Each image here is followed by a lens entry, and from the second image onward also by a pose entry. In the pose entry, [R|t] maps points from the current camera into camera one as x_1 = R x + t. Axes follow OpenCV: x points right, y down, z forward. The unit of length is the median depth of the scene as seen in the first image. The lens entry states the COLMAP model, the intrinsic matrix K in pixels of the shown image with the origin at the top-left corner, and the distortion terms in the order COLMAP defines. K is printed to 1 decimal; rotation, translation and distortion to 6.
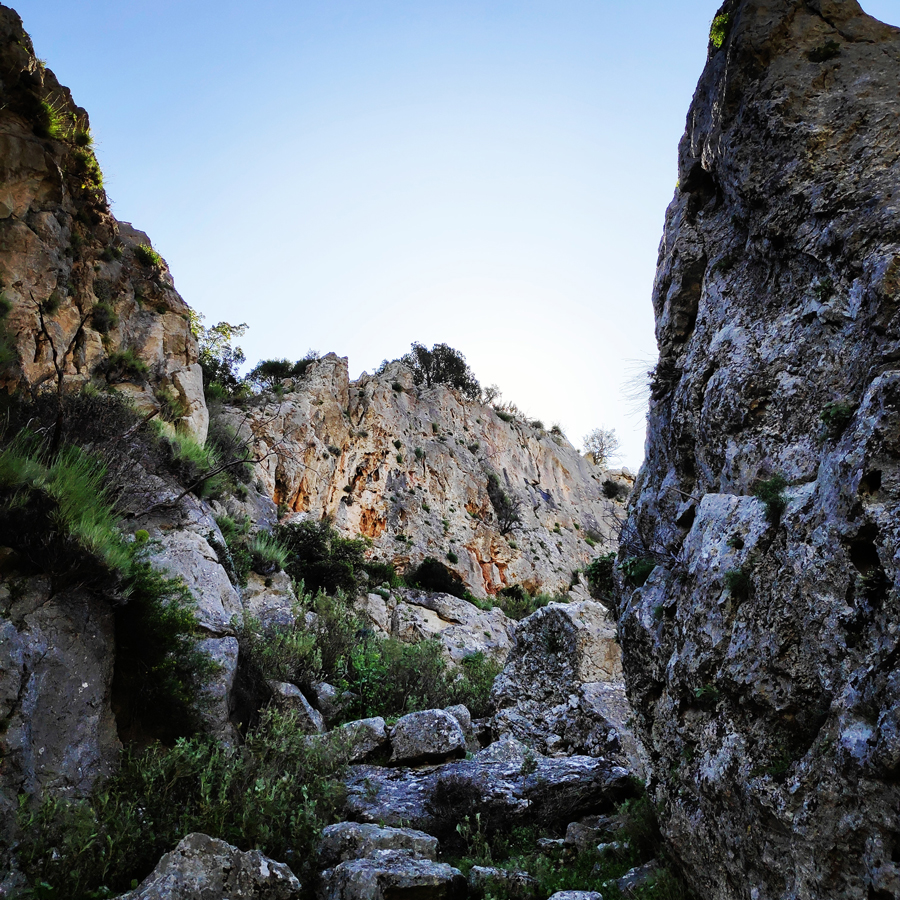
lens RADIAL K [[845.5, 0, 449.5], [0, 845.5, 422.7], [0, 0, 1]] dist [0.032582, -0.044227]
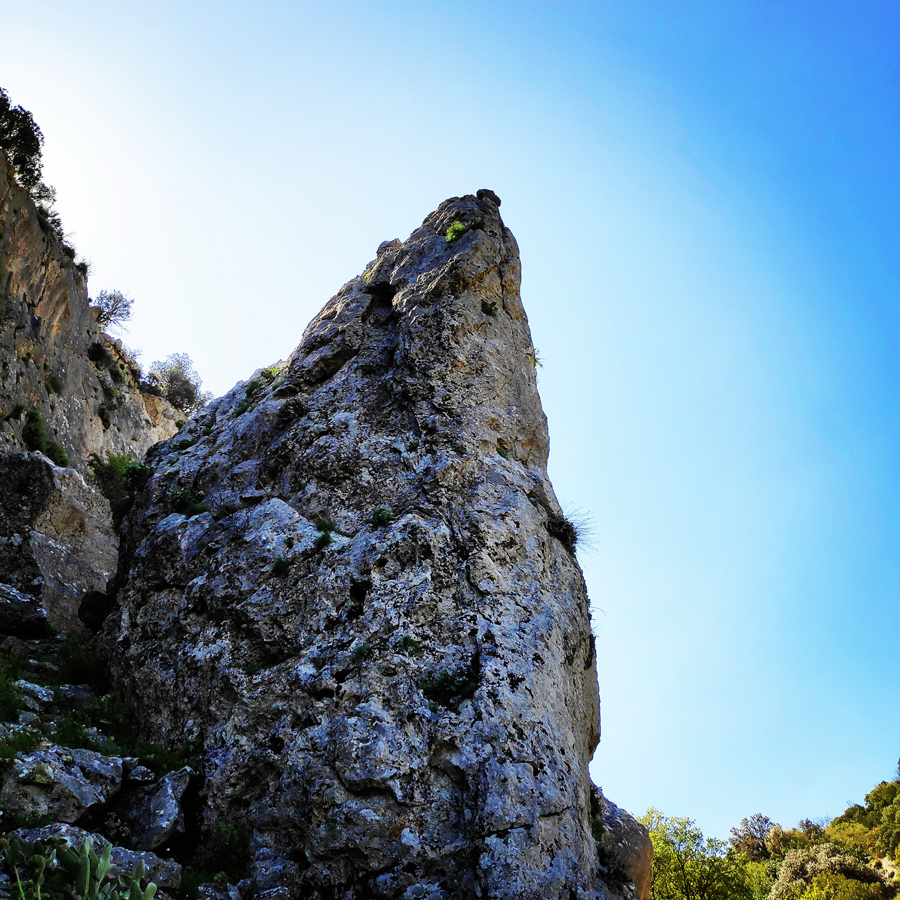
lens RADIAL K [[845.5, 0, 449.5], [0, 845.5, 422.7], [0, 0, 1]] dist [0.032582, -0.044227]
pose [[0.652872, 0.518149, 0.552522, -0.490687], [-0.575261, 0.813712, -0.083349, -0.092491], [-0.492781, -0.263428, 0.829321, -0.463744]]
